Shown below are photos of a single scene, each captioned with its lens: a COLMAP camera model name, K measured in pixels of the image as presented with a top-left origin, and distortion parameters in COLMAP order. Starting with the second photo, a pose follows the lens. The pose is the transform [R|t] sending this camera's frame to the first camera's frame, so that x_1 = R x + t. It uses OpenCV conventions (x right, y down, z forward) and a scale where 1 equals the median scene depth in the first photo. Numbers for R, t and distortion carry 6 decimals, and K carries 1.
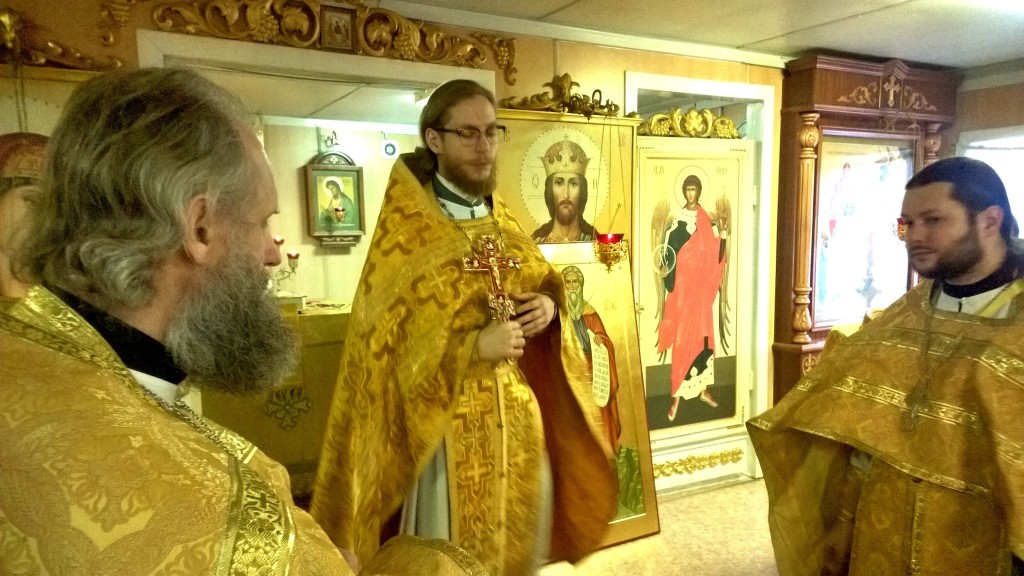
lens RADIAL K [[692.1, 0, 512.0], [0, 692.1, 288.0], [0, 0, 1]] dist [-0.001982, -0.046819]
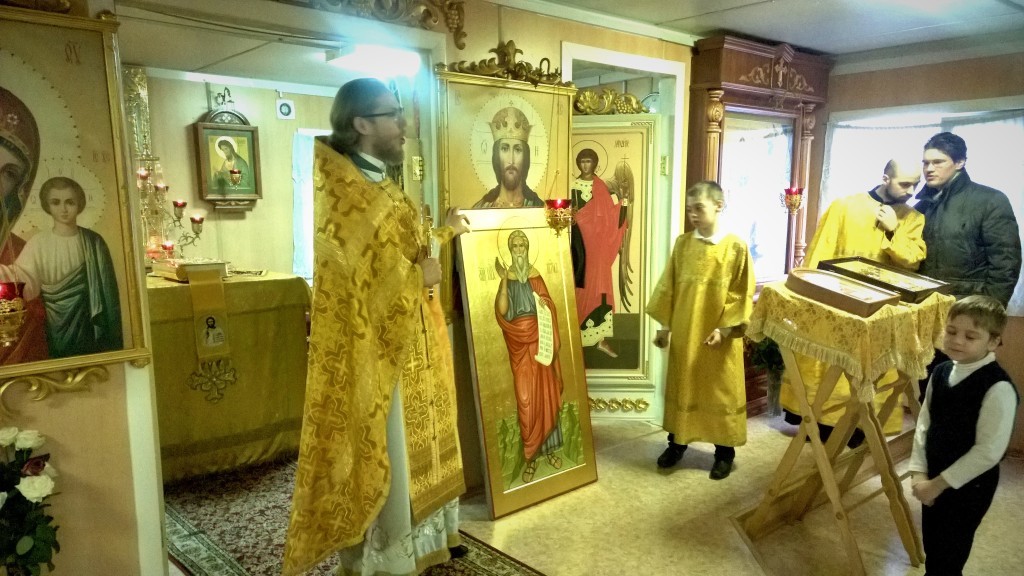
lens RADIAL K [[692.1, 0, 512.0], [0, 692.1, 288.0], [0, 0, 1]] dist [-0.001982, -0.046819]
pose [[0.979456, -0.013508, 0.201205, -0.102765], [0.004274, 0.998921, 0.046254, 0.004634], [-0.201612, -0.044444, 0.978457, -0.007211]]
